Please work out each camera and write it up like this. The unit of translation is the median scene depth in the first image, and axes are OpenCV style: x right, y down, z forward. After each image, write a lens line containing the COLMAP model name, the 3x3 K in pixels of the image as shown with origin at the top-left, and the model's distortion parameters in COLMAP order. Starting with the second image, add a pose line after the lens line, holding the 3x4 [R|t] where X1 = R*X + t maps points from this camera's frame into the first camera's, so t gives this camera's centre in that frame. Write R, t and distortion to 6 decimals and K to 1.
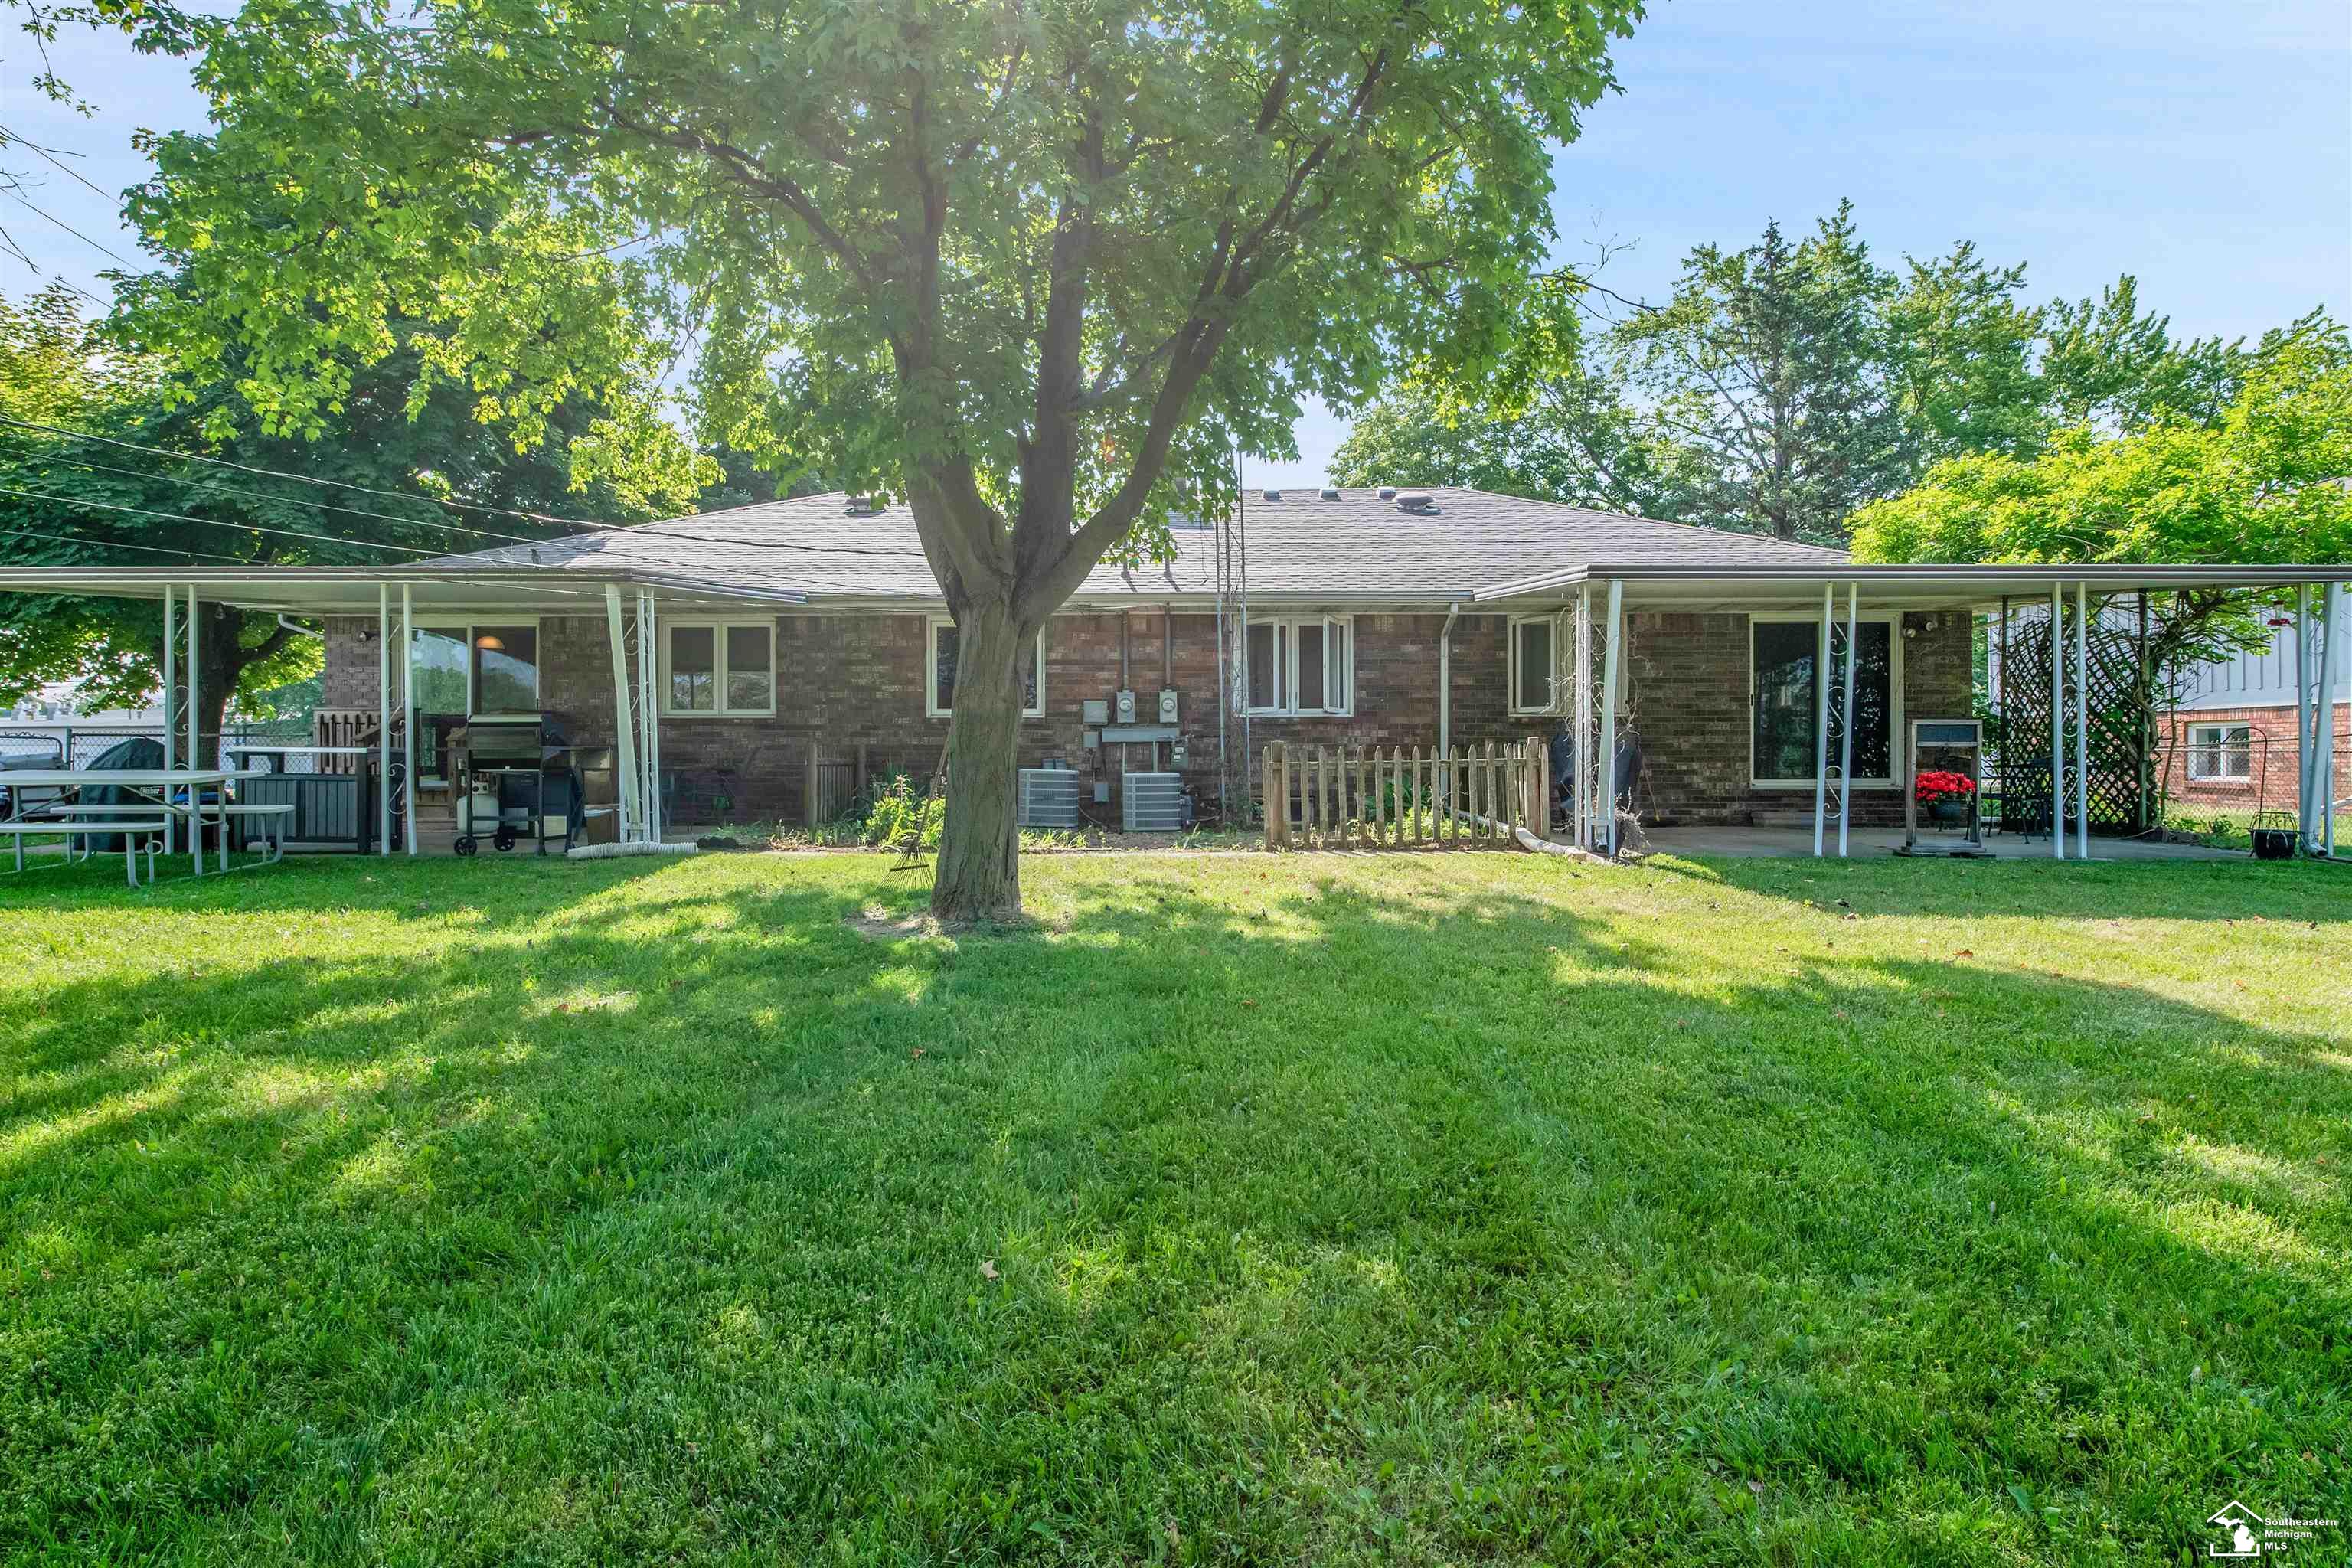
lens RADIAL K [[1278.6, 0, 1175.5], [0, 1278.6, 776.1], [0, 0, 1]] dist [-0.005392, -0.000221]
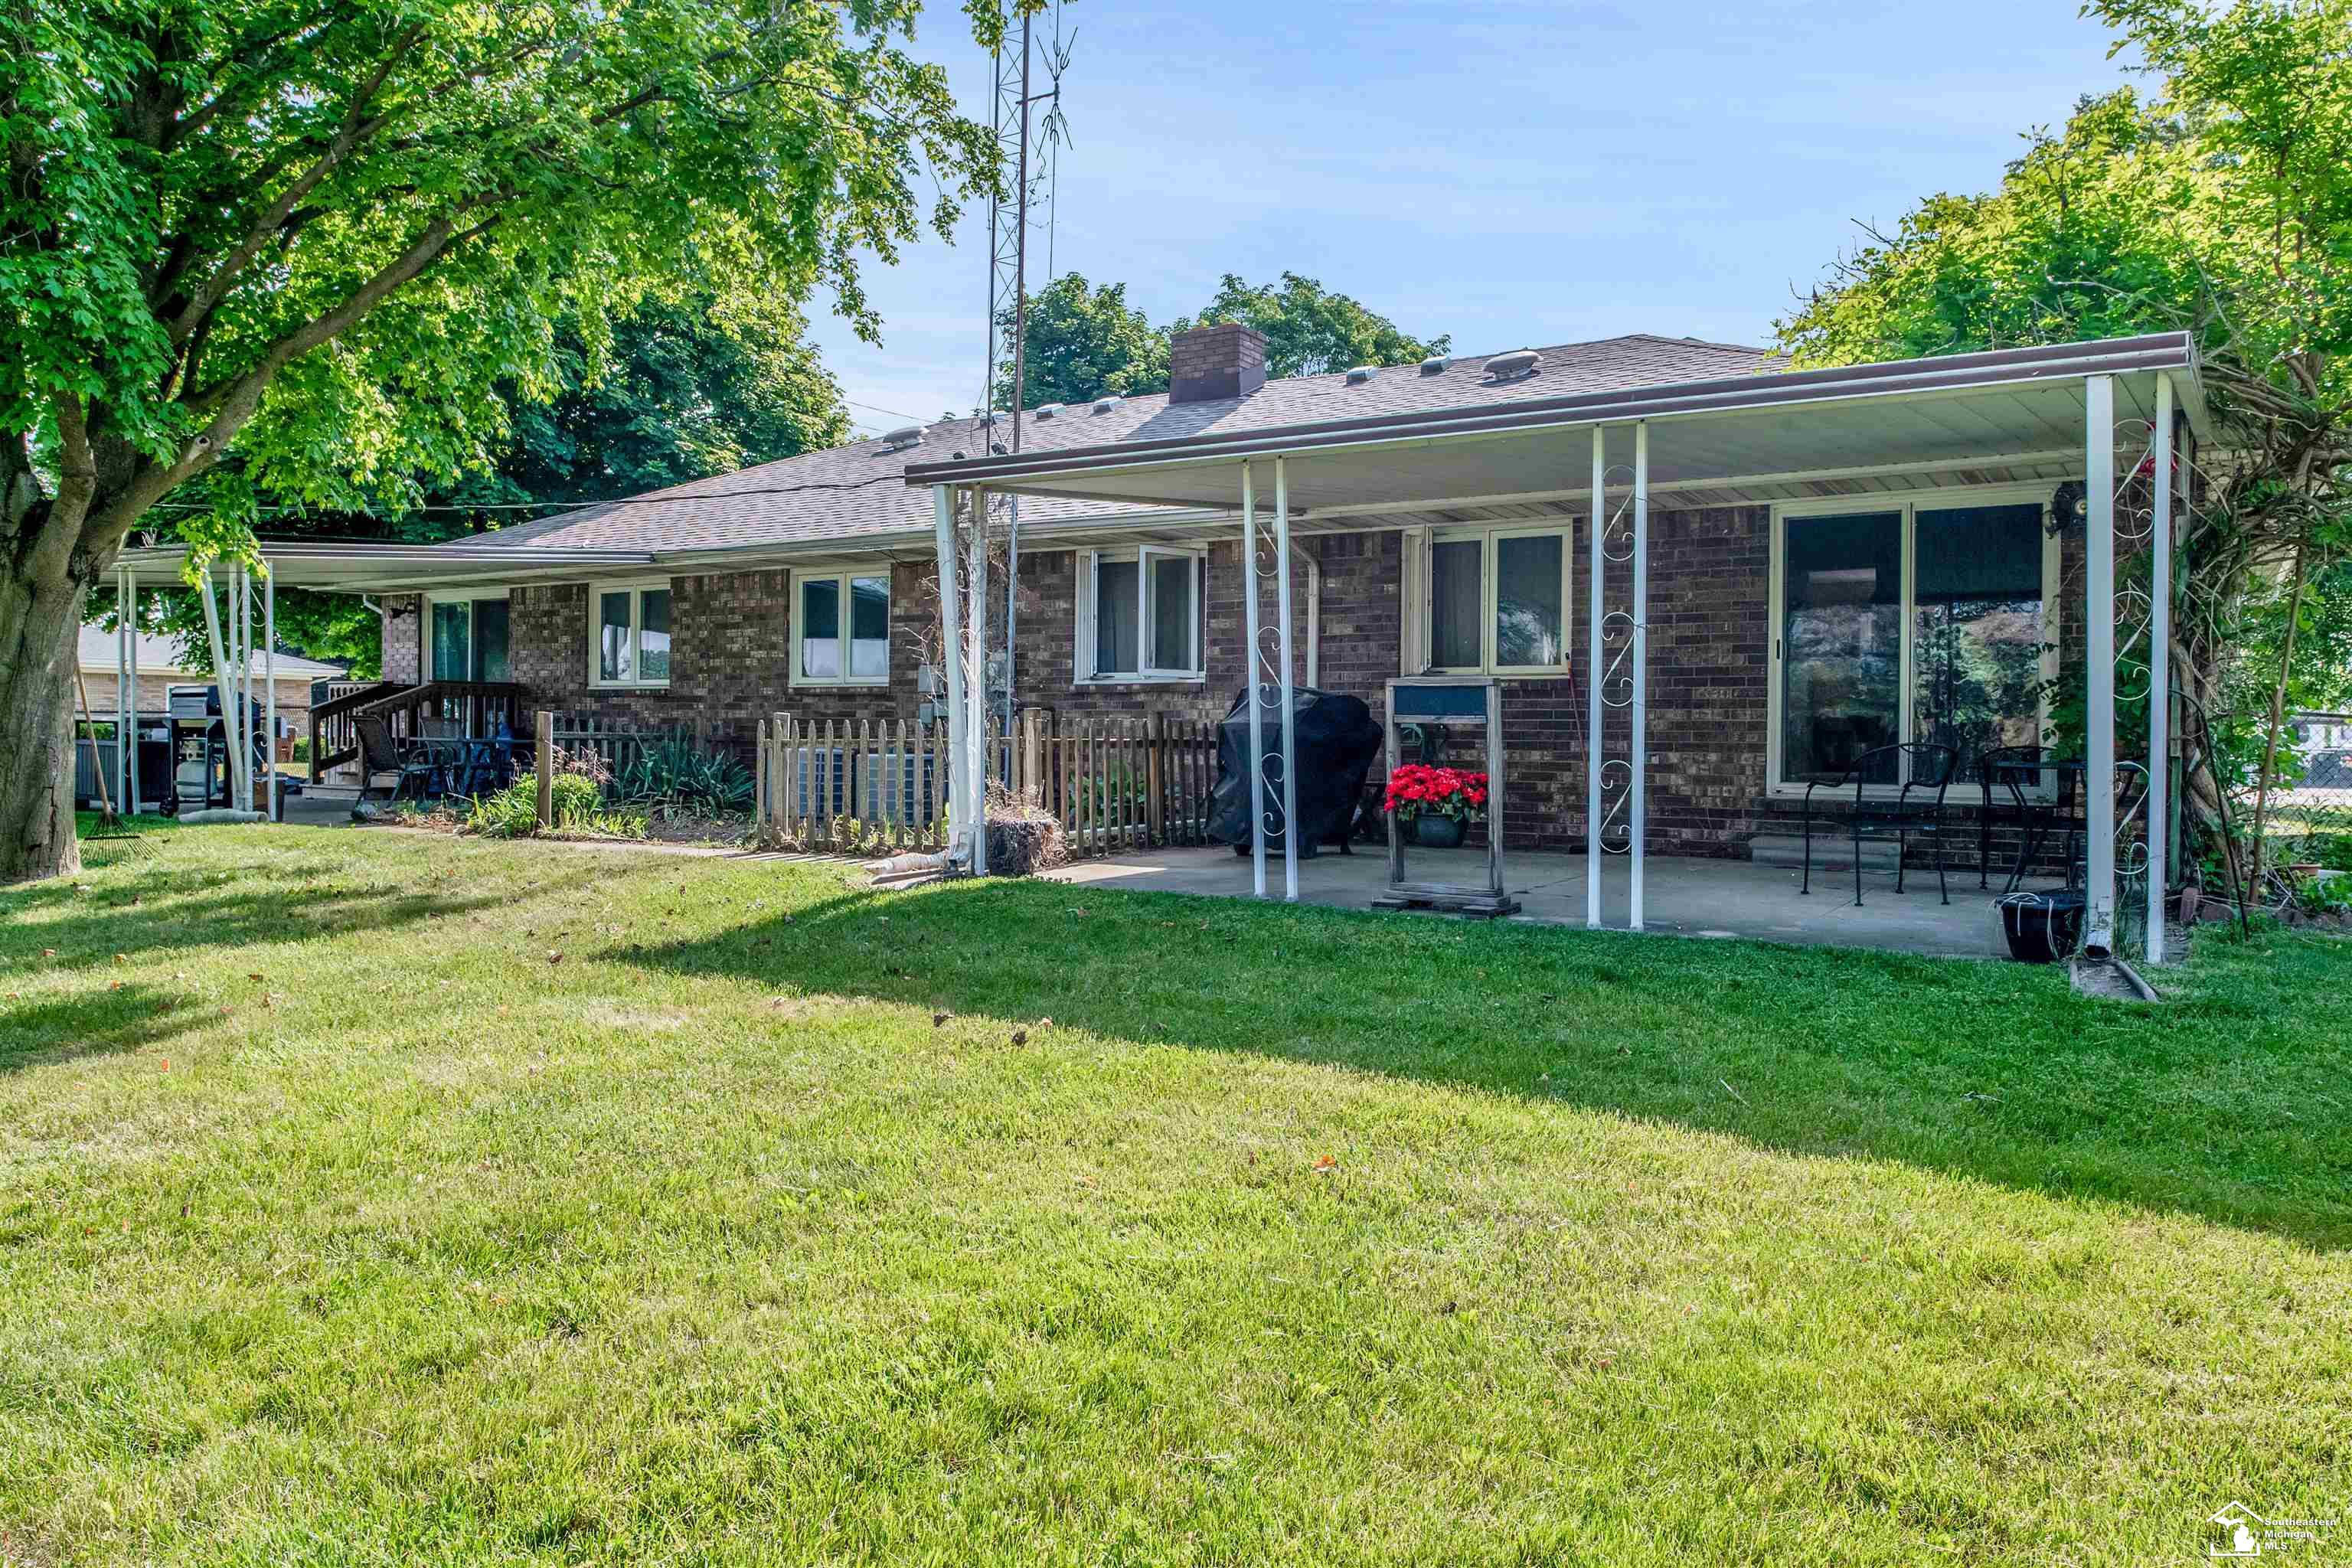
lens RADIAL K [[1642.3, 0, 1175.9], [0, 1642.3, 779.7], [0, 0, 1]] dist [0.012994, 0.001286]
pose [[0.840494, 0.023927, -0.541292, 0.633570], [-0.019546, 0.999713, 0.013841, -0.003679], [0.541468, -0.001053, 0.840721, 0.204310]]
